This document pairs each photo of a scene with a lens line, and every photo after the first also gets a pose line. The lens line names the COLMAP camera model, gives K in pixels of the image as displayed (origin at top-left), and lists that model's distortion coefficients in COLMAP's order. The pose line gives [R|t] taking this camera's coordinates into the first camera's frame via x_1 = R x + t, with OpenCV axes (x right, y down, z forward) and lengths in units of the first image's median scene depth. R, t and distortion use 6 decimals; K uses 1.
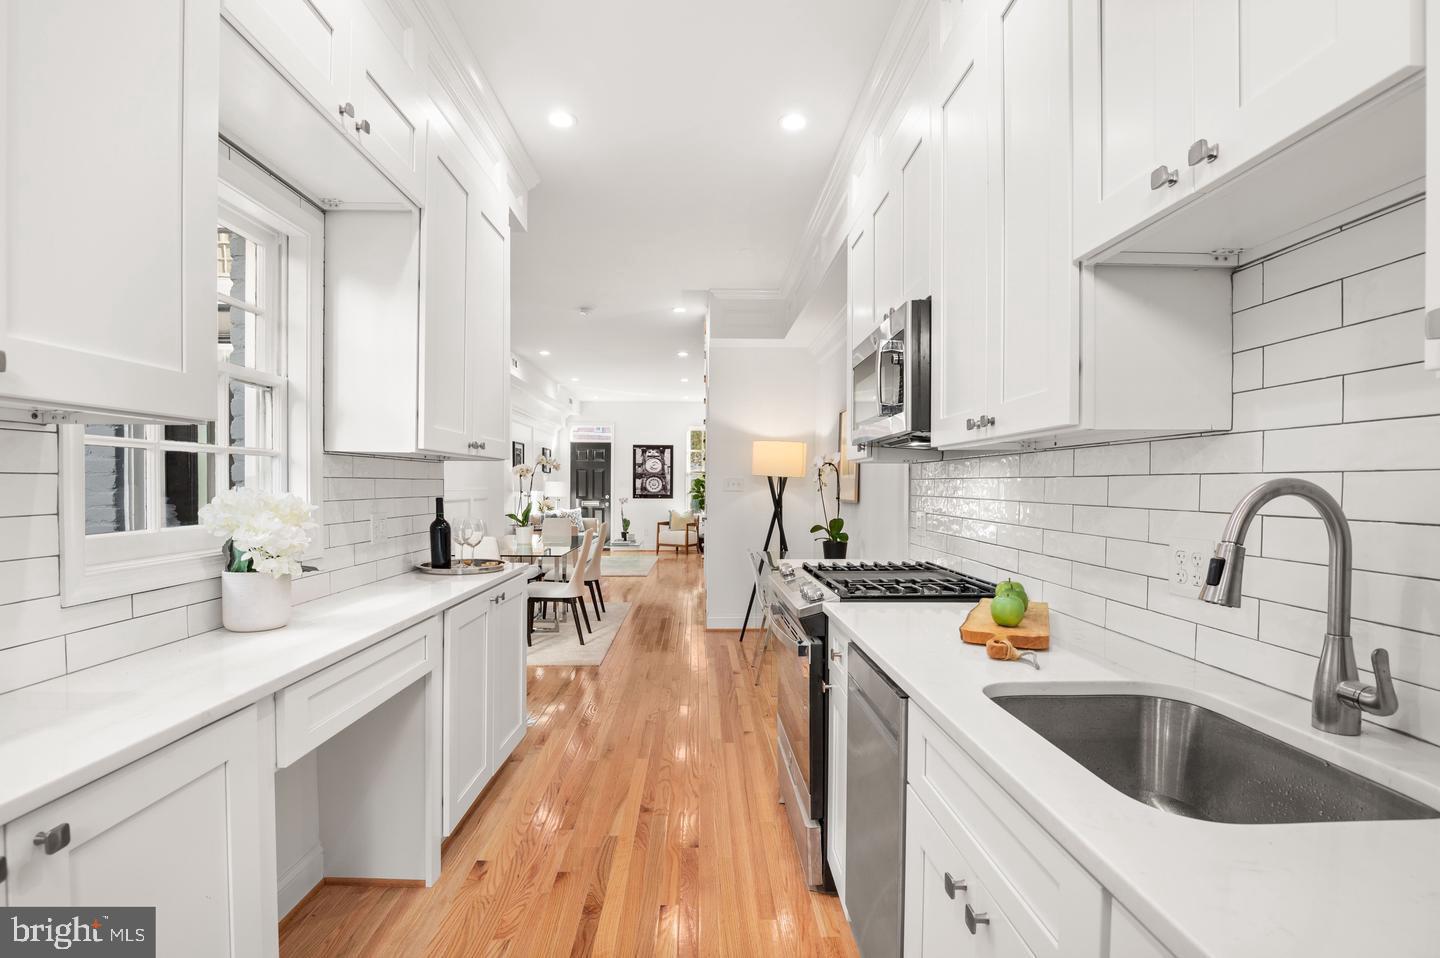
lens RADIAL K [[666.8, 0, 718.7], [0, 666.8, 489.9], [0, 0, 1]] dist [0.000185, -0.000012]
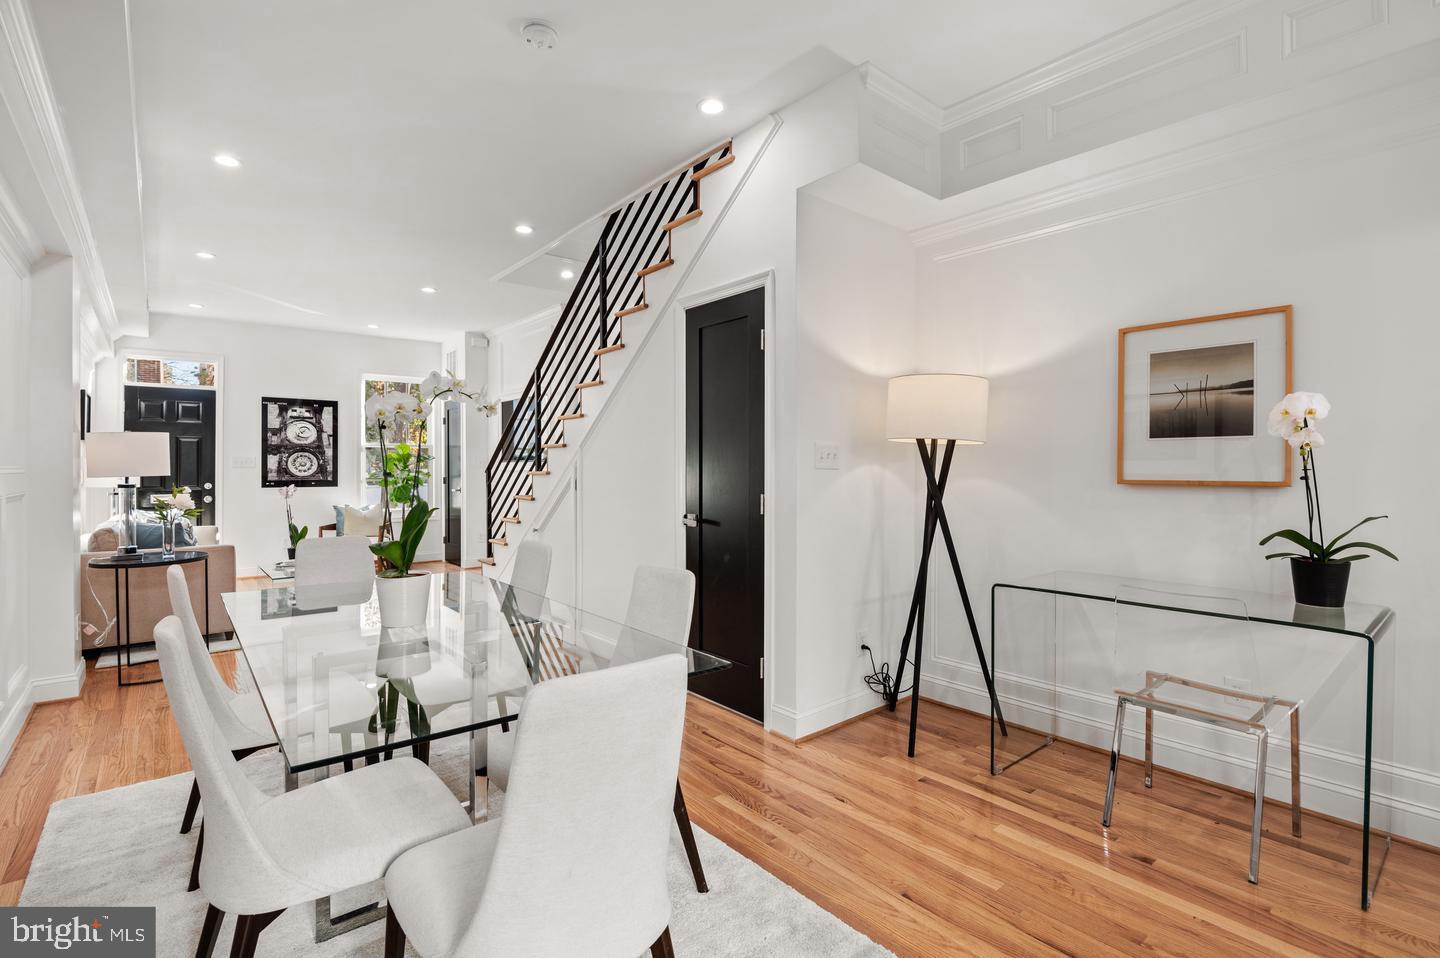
lens RADIAL K [[669.1, 0, 717.1], [0, 669.1, 471.3], [0, 0, 1]] dist [0.000185, -0.013859]
pose [[0.790536, -0.007032, 0.612375, -0.171686], [0.008046, 0.999967, 0.001096, 0.000938], [-0.612363, 0.004061, 0.790567, 0.286394]]
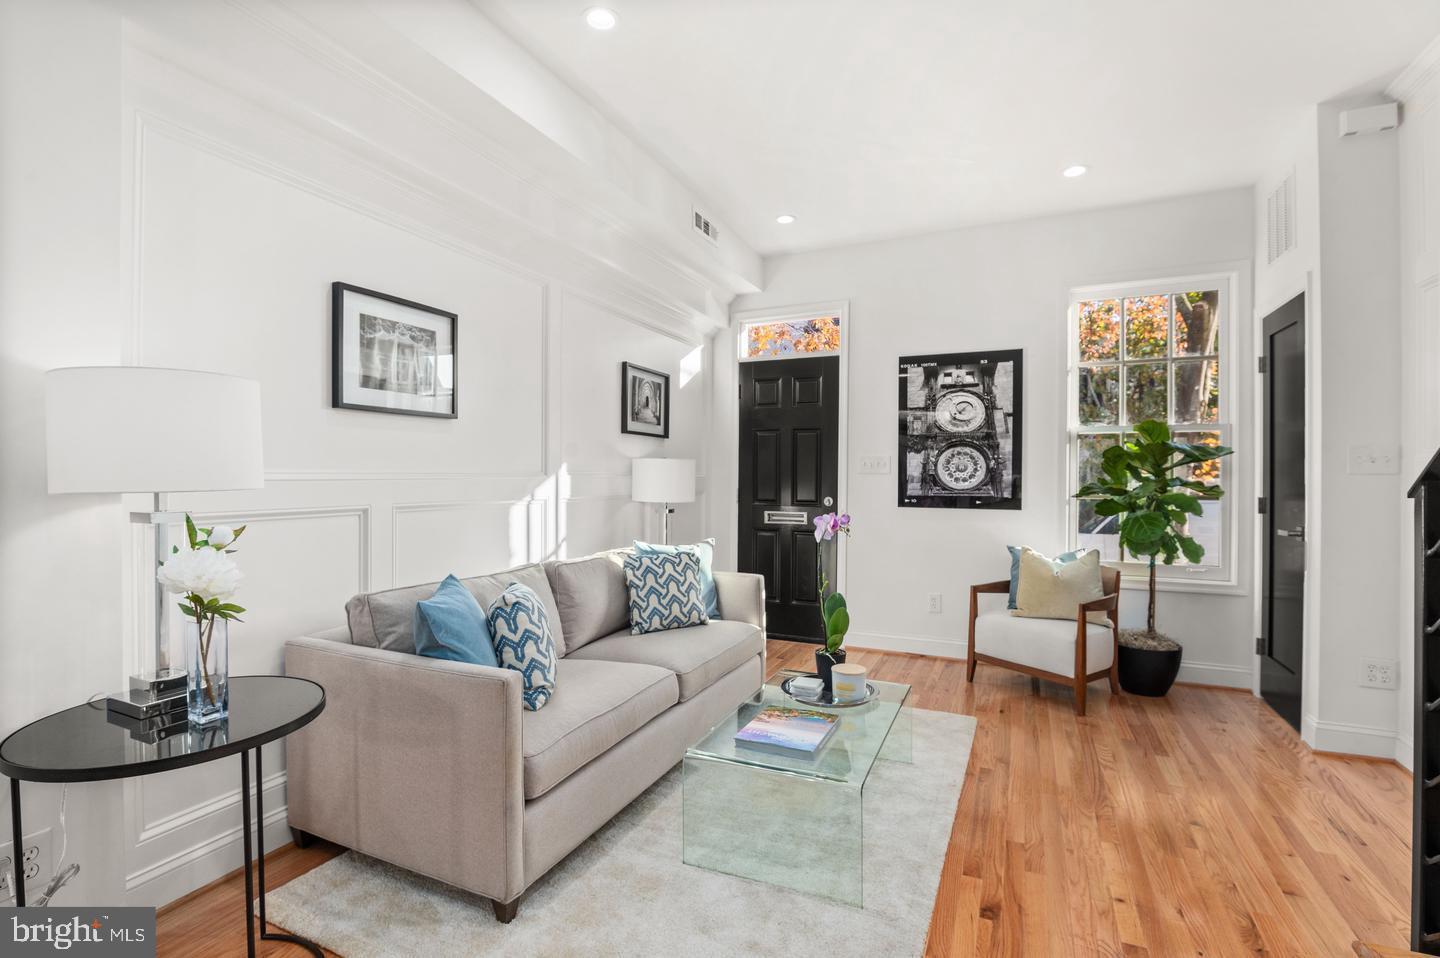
lens RADIAL K [[673.0, 0, 707.7], [0, 673.0, 478.3], [0, 0, 1]] dist [-0.014759, -0.001273]
pose [[0.891683, 0.002234, -0.452655, -0.056823], [-0.004202, 0.999986, -0.003342, -0.000918], [0.452641, 0.004882, 0.891679, 0.632422]]
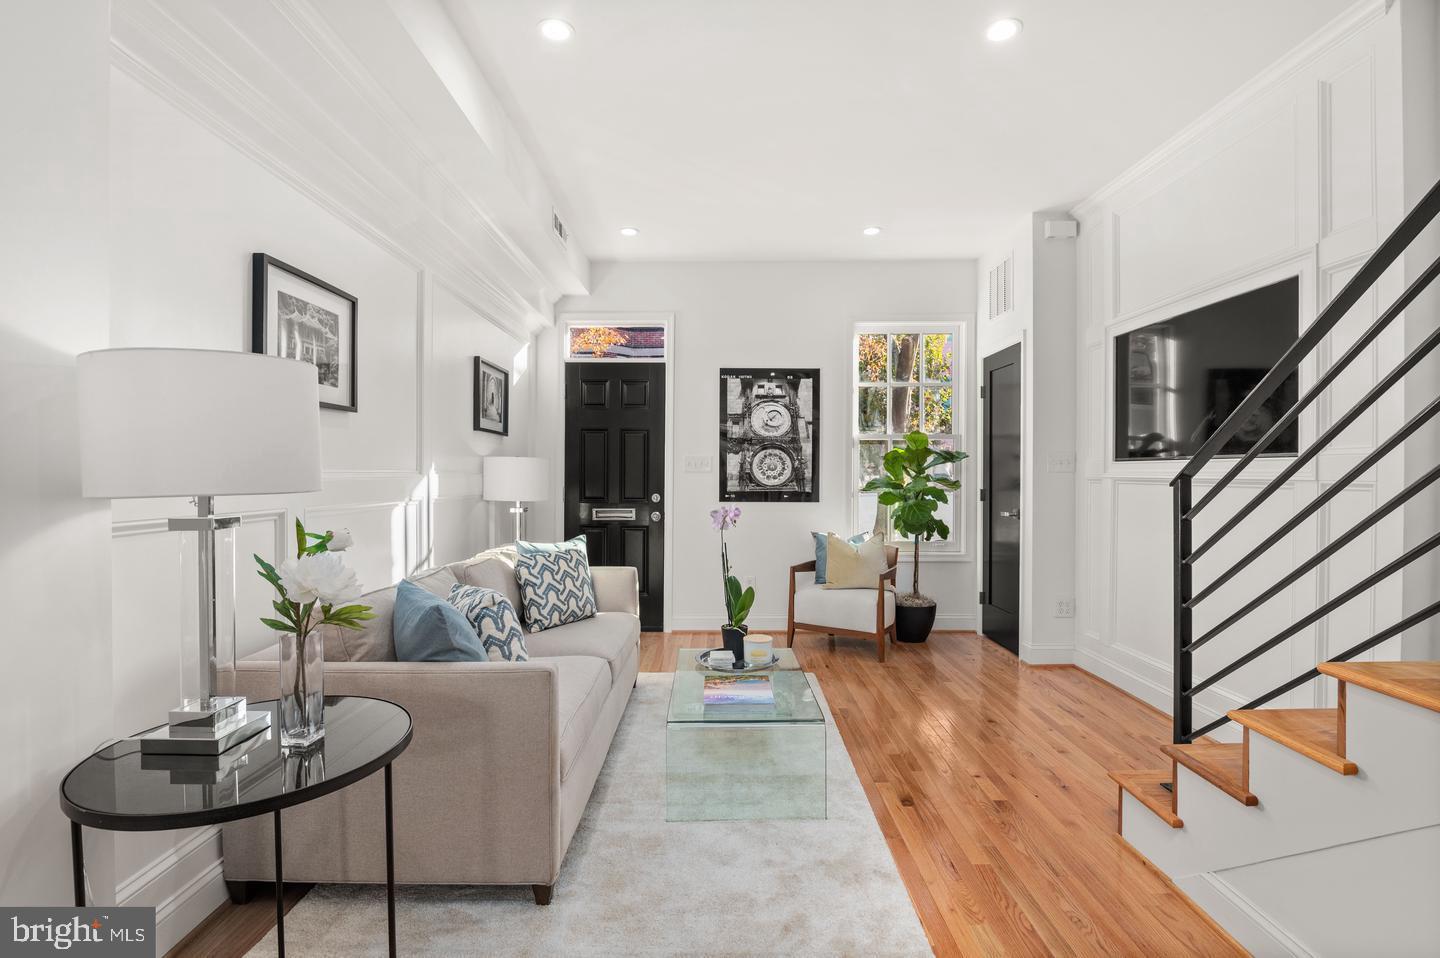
lens RADIAL K [[677.3, 0, 717.0], [0, 677.3, 480.9], [0, 0, 1]] dist [0.000914, -0.015136]
pose [[0.999400, -0.001670, -0.034586, -0.116196], [0.001755, 0.999996, 0.002429, -0.000773], [0.034582, -0.002488, 0.999399, 0.592137]]
